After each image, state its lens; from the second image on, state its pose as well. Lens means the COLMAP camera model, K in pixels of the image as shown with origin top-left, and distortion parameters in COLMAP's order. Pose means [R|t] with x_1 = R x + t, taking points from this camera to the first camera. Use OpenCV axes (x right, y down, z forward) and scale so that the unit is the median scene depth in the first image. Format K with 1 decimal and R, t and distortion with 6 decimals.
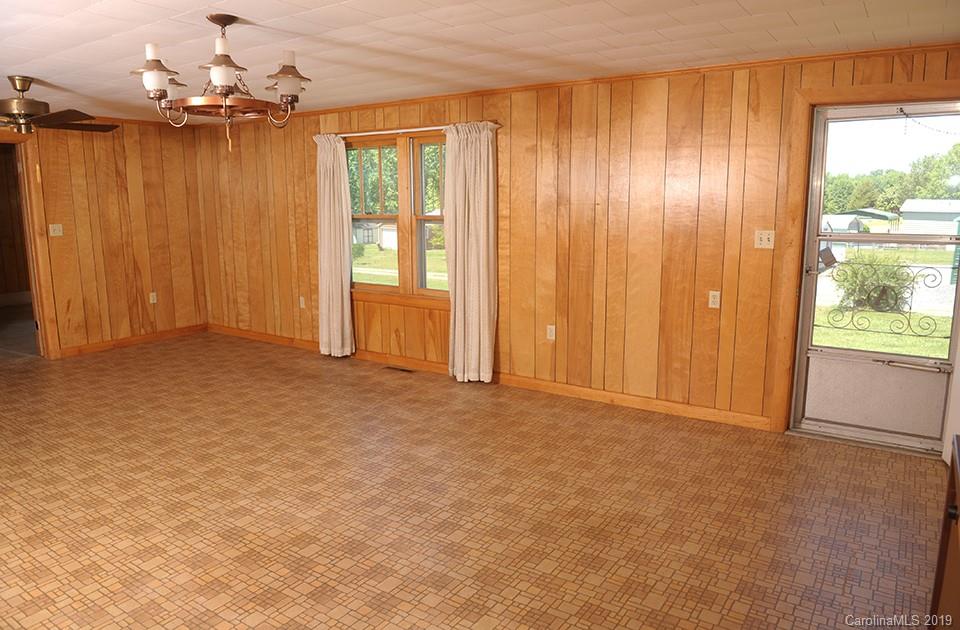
lens RADIAL K [[667.2, 0, 479.7], [0, 667.2, 312.9], [0, 0, 1]] dist [-0.046036, -0.002384]
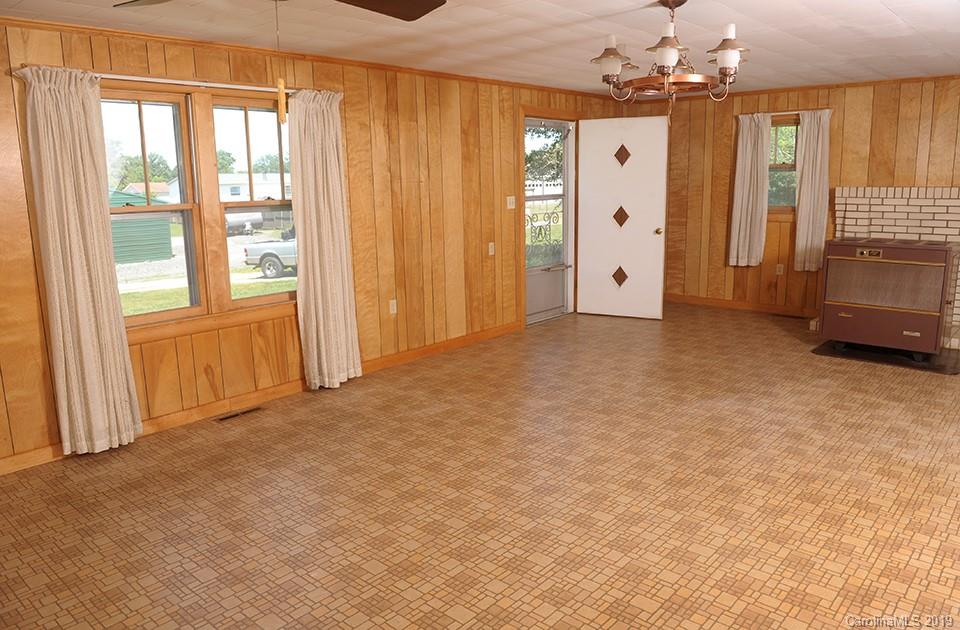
lens RADIAL K [[707.7, 0, 480.1], [0, 707.7, 316.6], [0, 0, 1]] dist [-0.050375, -0.002736]
pose [[0.108038, -0.185492, 0.976689, -1.115337], [0.186319, 0.968809, 0.163385, -0.128931], [-0.976531, 0.164324, 0.139229, 0.838332]]
